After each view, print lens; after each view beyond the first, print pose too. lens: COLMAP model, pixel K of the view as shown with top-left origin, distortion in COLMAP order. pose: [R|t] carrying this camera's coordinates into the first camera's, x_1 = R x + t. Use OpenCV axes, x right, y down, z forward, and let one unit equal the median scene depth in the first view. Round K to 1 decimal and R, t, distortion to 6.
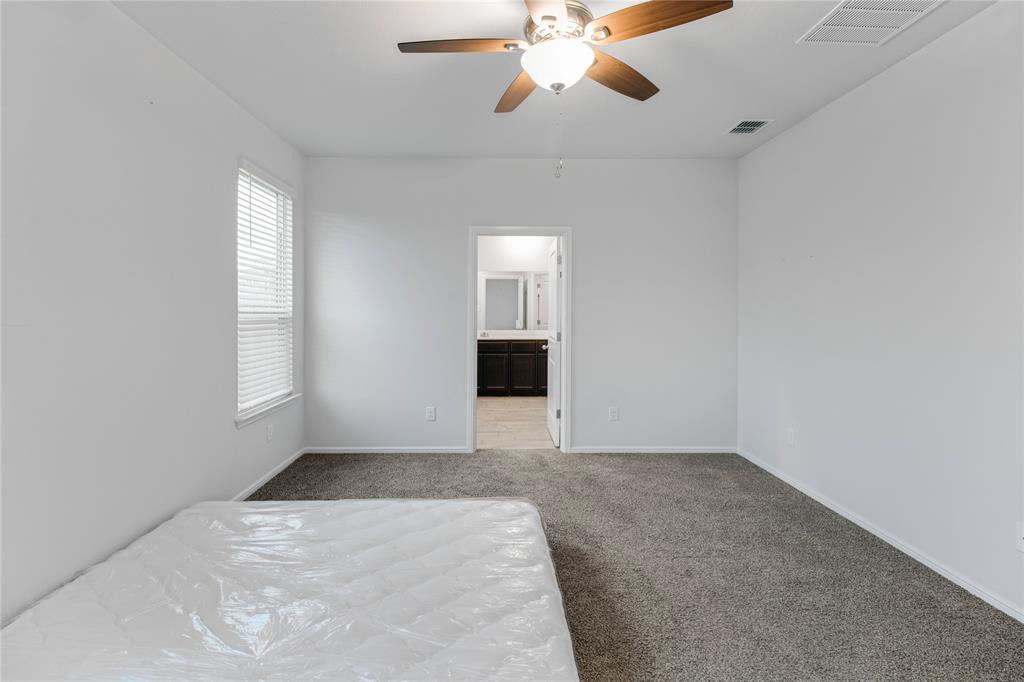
lens RADIAL K [[502.1, 0, 512.1], [0, 502.1, 314.4], [0, 0, 1]] dist [0.001206, -0.013971]
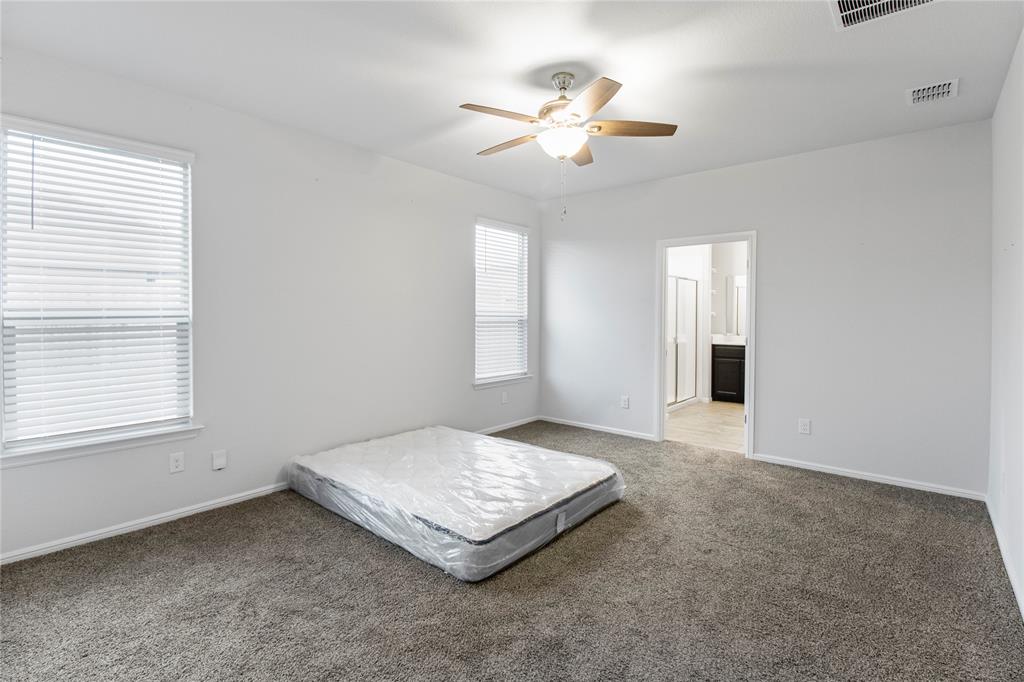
lens RADIAL K [[541.0, 0, 516.6], [0, 541.0, 324.3], [0, 0, 1]] dist [-0.017331, -0.001529]
pose [[0.718403, 0.014139, -0.695483, 0.626918], [-0.011032, 0.999899, 0.008932, 0.006260], [0.695539, 0.001256, 0.718487, -0.107703]]
